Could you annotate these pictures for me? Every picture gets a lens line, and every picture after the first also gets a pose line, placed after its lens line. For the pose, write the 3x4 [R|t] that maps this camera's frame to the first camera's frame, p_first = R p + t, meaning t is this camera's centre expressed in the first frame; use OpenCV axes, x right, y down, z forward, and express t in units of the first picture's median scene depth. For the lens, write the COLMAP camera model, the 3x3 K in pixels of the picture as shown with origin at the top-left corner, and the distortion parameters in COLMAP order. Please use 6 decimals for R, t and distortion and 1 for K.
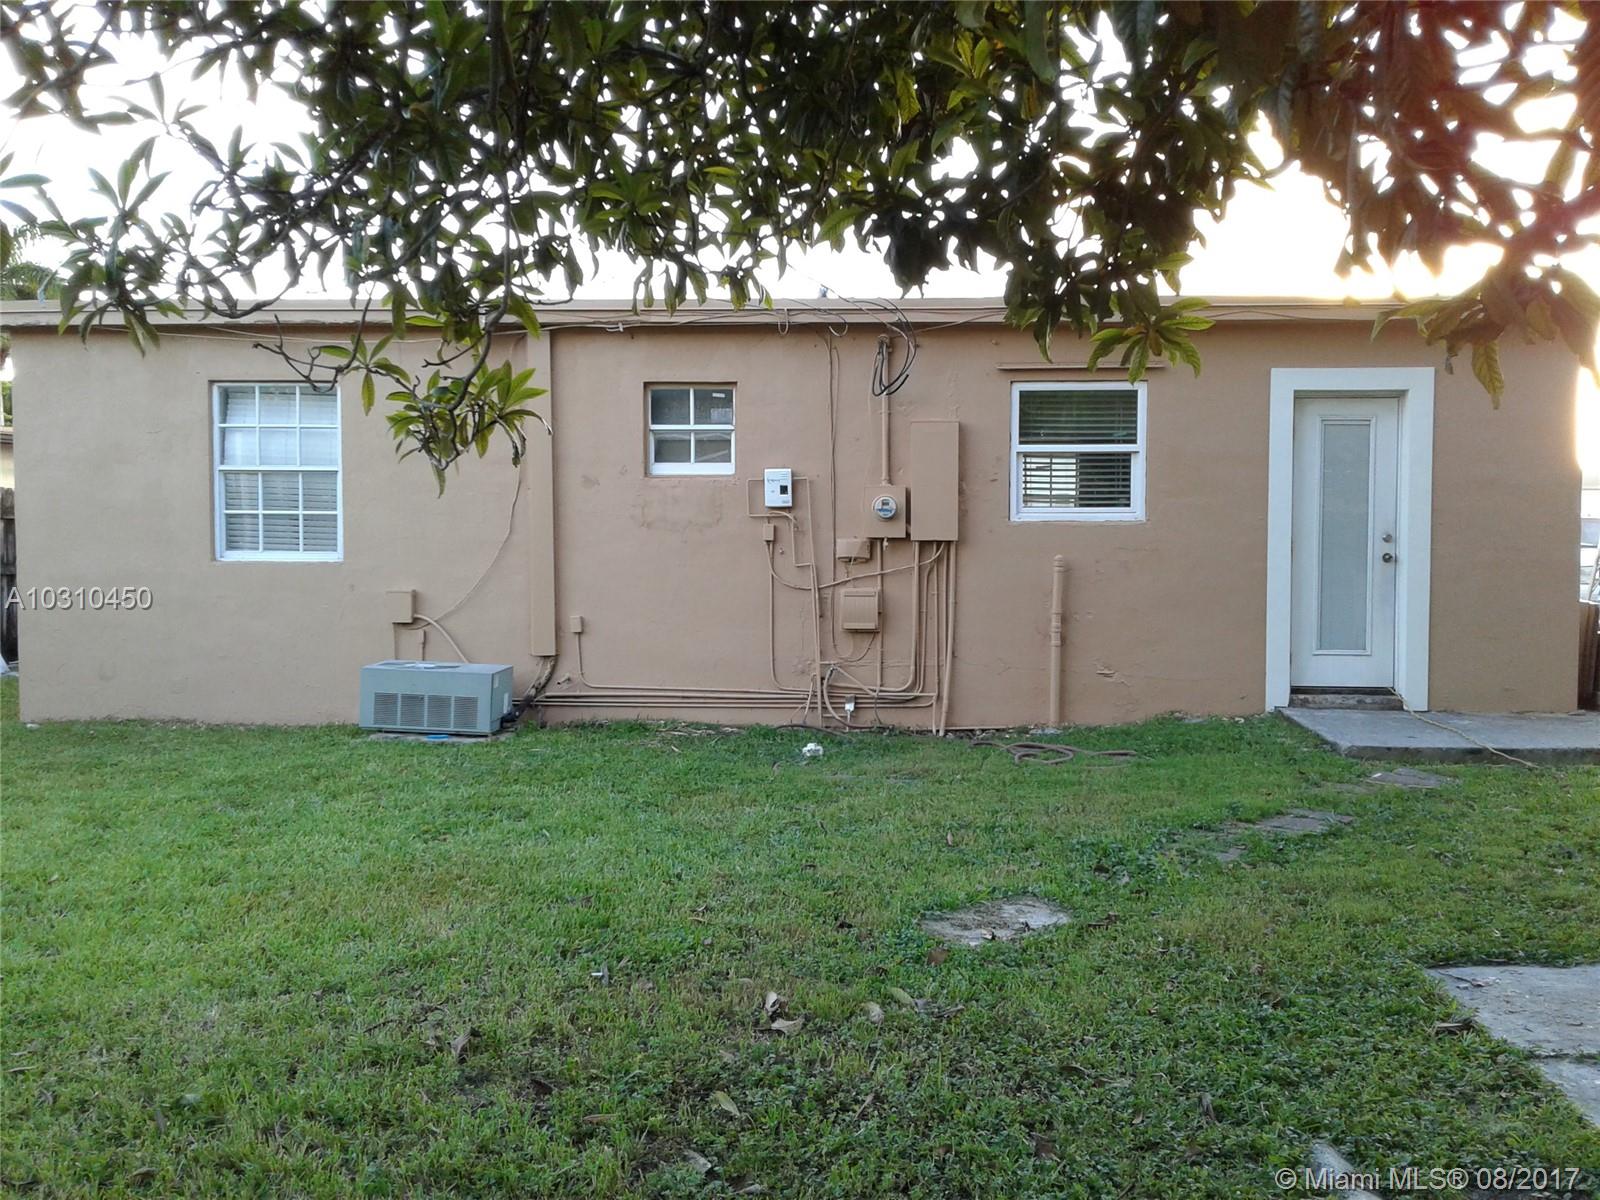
lens RADIAL K [[1476.4, 0, 814.6], [0, 1476.4, 598.1], [0, 0, 1]] dist [0.107738, -0.225124]
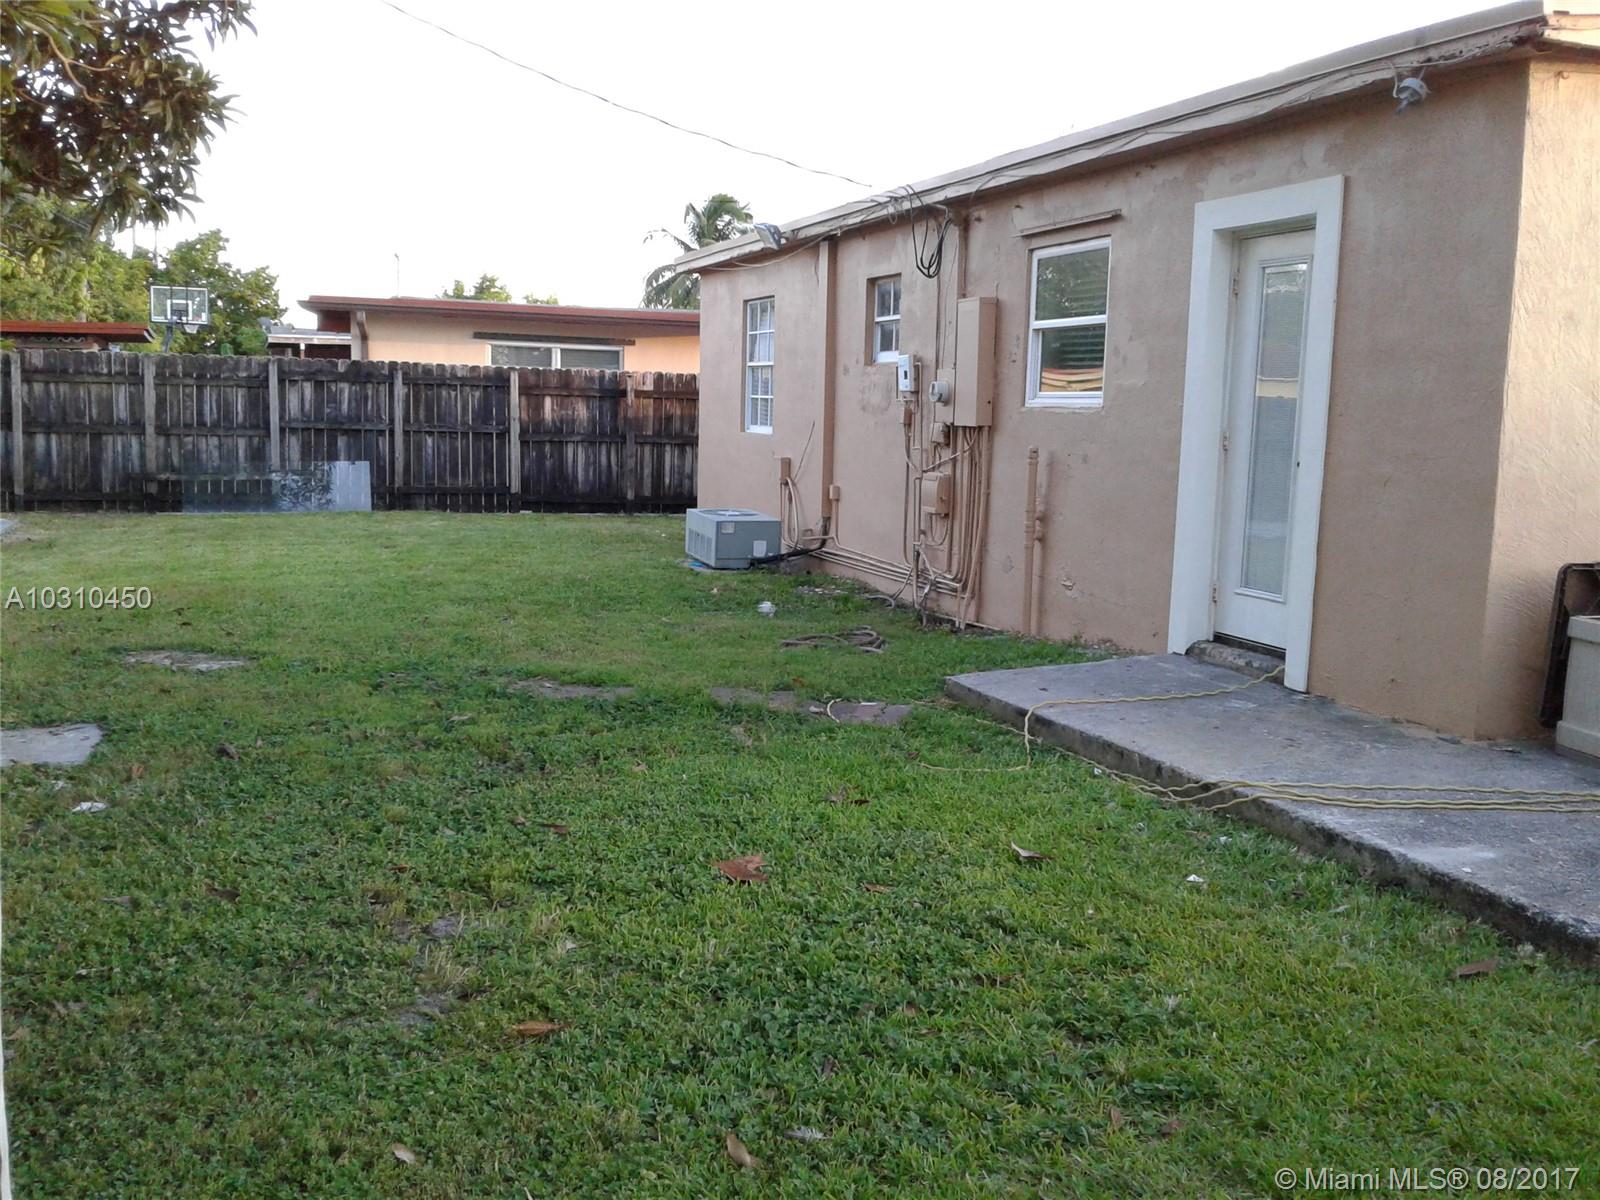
lens RADIAL K [[1476.4, 0, 814.6], [0, 1476.4, 598.1], [0, 0, 1]] dist [0.107738, -0.225124]
pose [[0.418094, 0.125536, -0.899688, 0.904264], [-0.076394, 0.991756, 0.102881, -0.019138], [0.905186, 0.025717, 0.424237, 0.499000]]
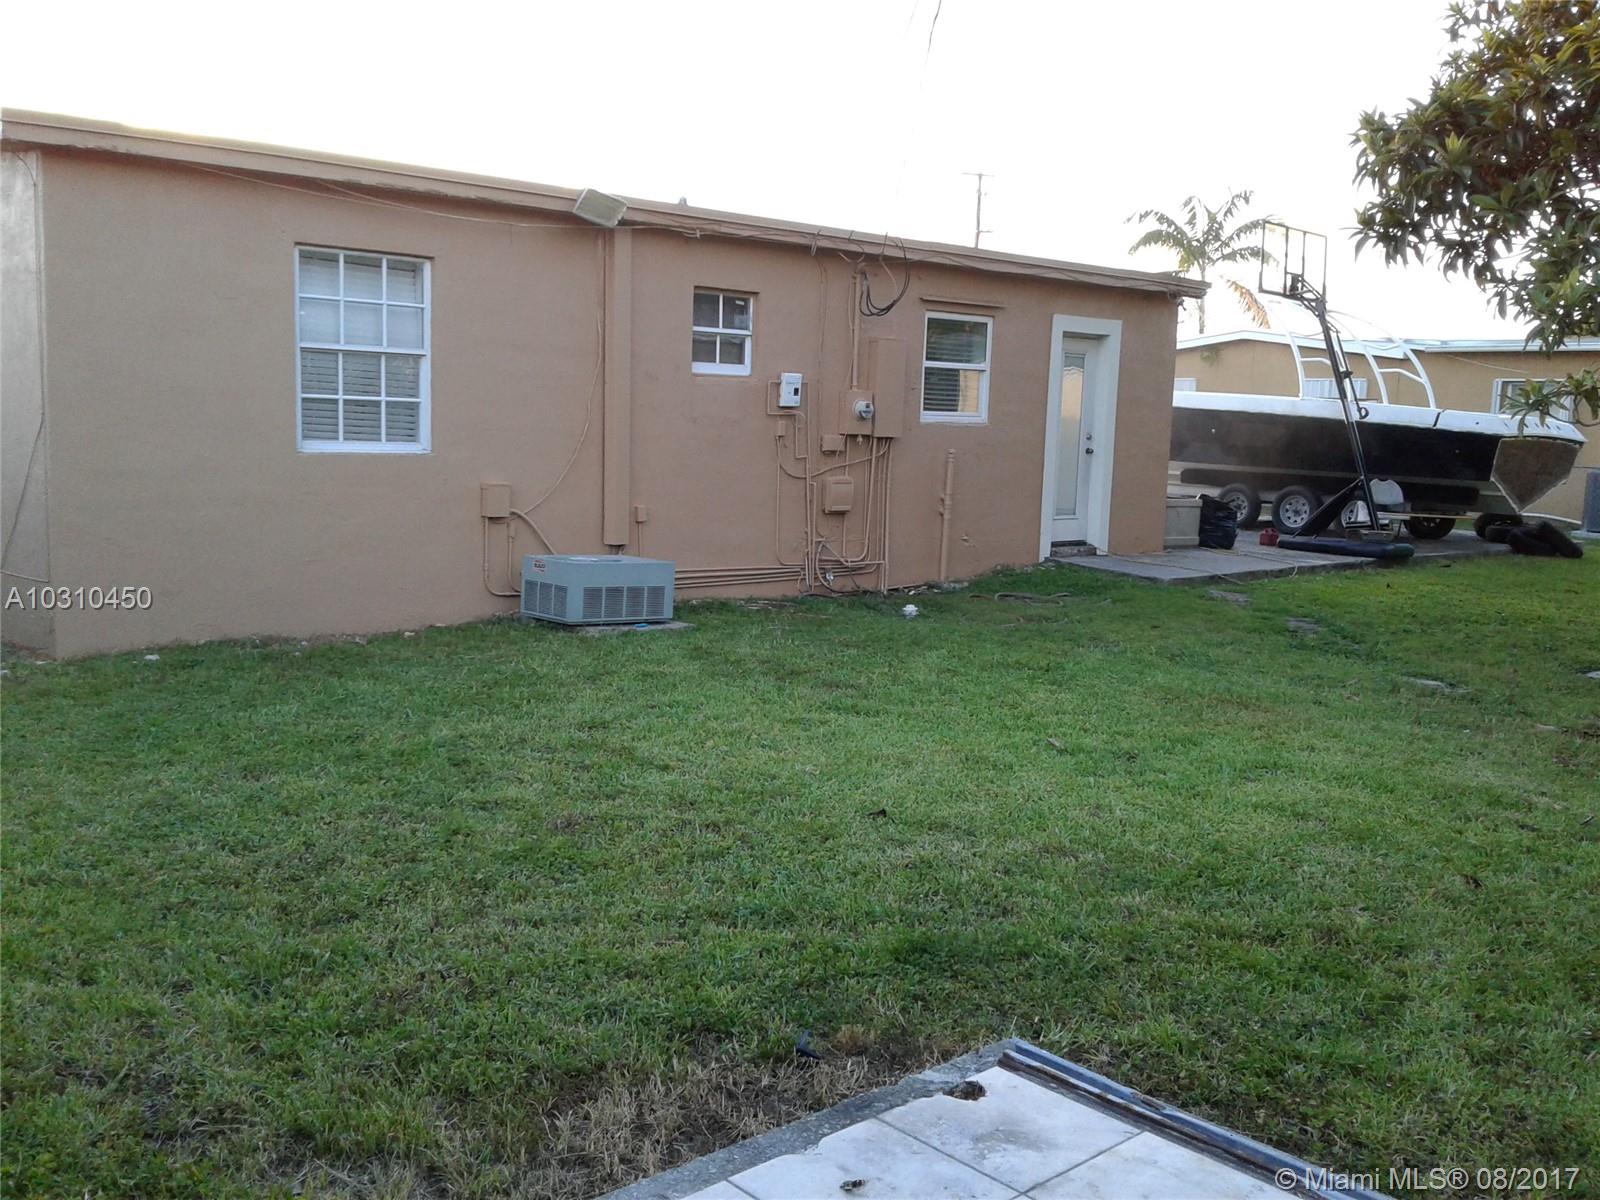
lens RADIAL K [[1476.4, 0, 814.6], [0, 1476.4, 598.1], [0, 0, 1]] dist [0.107738, -0.225124]
pose [[0.700075, -0.070304, 0.710600, -0.831199], [0.002392, 0.995367, 0.096121, -0.023527], [-0.714065, -0.065592, 0.697000, 0.172010]]
